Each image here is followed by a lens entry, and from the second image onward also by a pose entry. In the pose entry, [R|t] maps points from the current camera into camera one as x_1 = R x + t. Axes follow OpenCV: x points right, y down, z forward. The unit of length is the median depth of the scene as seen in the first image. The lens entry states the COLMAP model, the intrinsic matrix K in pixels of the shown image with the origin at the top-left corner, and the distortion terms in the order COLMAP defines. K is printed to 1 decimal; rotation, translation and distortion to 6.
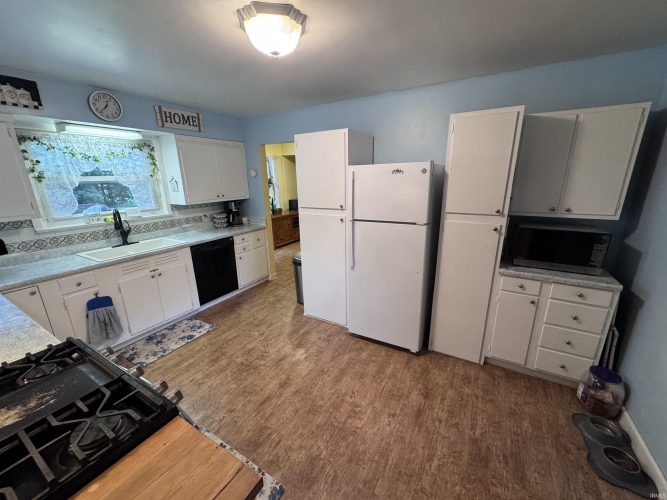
lens RADIAL K [[266.1, 0, 333.3], [0, 266.1, 250.9], [0, 0, 1]] dist [0.000374, 0.000130]
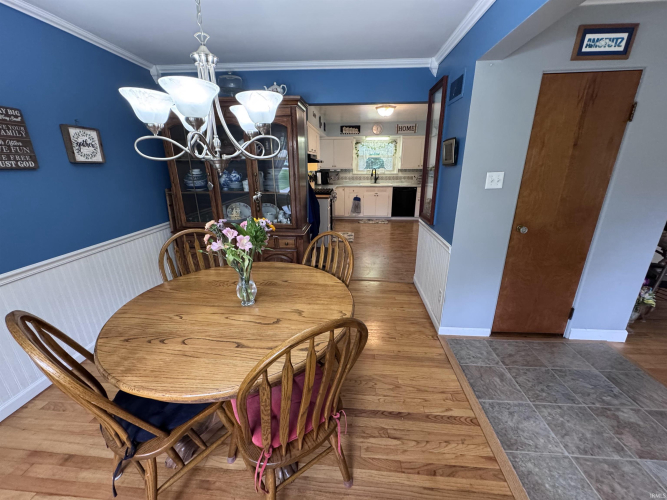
lens RADIAL K [[266.1, 0, 332.9], [0, 266.1, 249.5], [0, 0, 1]] dist [0.000374, 0.000130]
pose [[0.429069, 0.293281, -0.854334, 1.461712], [-0.242219, 0.948539, 0.203972, 0.163530], [0.870190, 0.119418, 0.478027, -0.495379]]
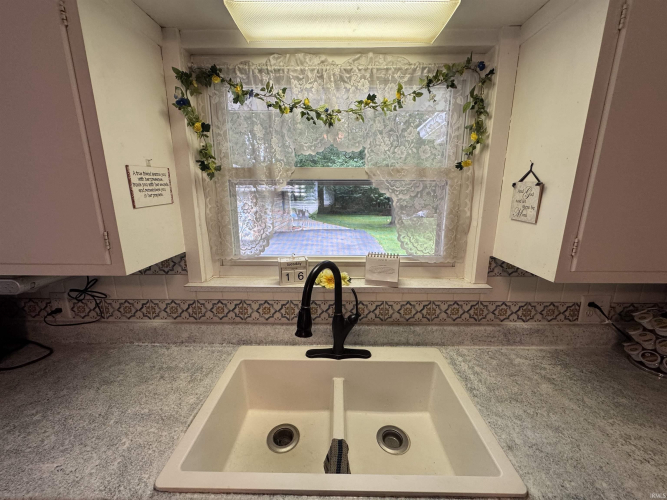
lens RADIAL K [[266.1, 0, 332.9], [0, 266.1, 249.3], [0, 0, 1]] dist [0.000374, 0.000130]
pose [[0.493405, 0.207772, -0.844619, -0.545044], [-0.244872, 0.964956, 0.094326, -0.208035], [0.834619, 0.160283, 0.526992, 0.839288]]
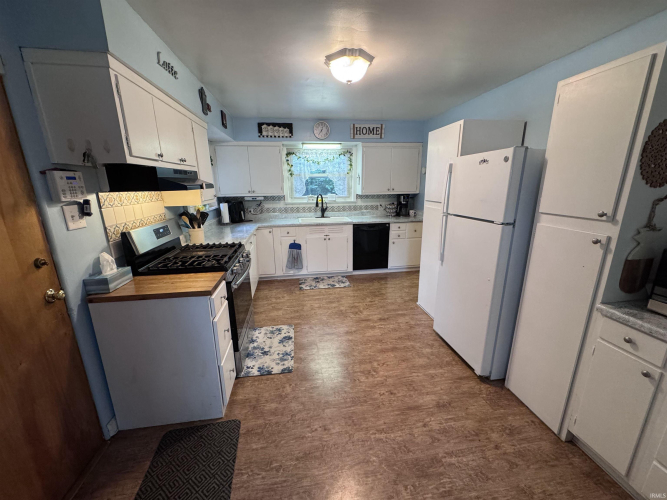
lens RADIAL K [[266.1, 0, 333.7], [0, 266.1, 250.7], [0, 0, 1]] dist [0.000374, 0.000130]
pose [[0.627930, 0.203780, -0.751117, 0.505878], [-0.208235, 0.973916, 0.090143, 0.012925], [0.749894, 0.099805, 0.653986, 0.053205]]
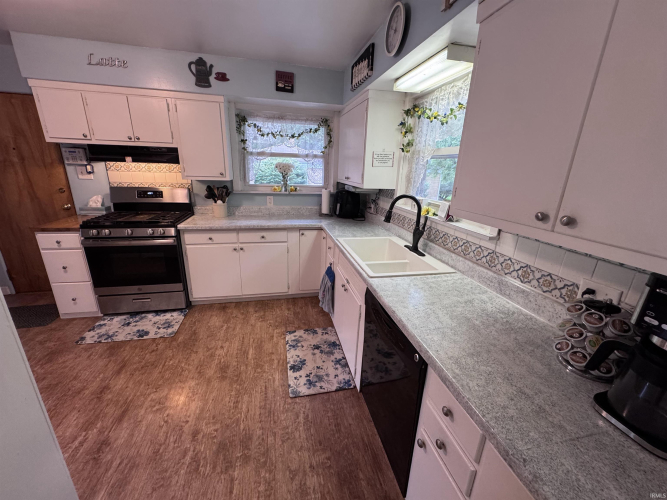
lens RADIAL K [[266.1, 0, 332.5], [0, 266.1, 249.9], [0, 0, 1]] dist [0.000374, 0.000130]
pose [[-0.735397, 0.197034, -0.648358, -0.204126], [-0.202829, 0.848925, 0.488044, -0.335754], [0.646569, 0.490412, -0.584333, 1.356720]]
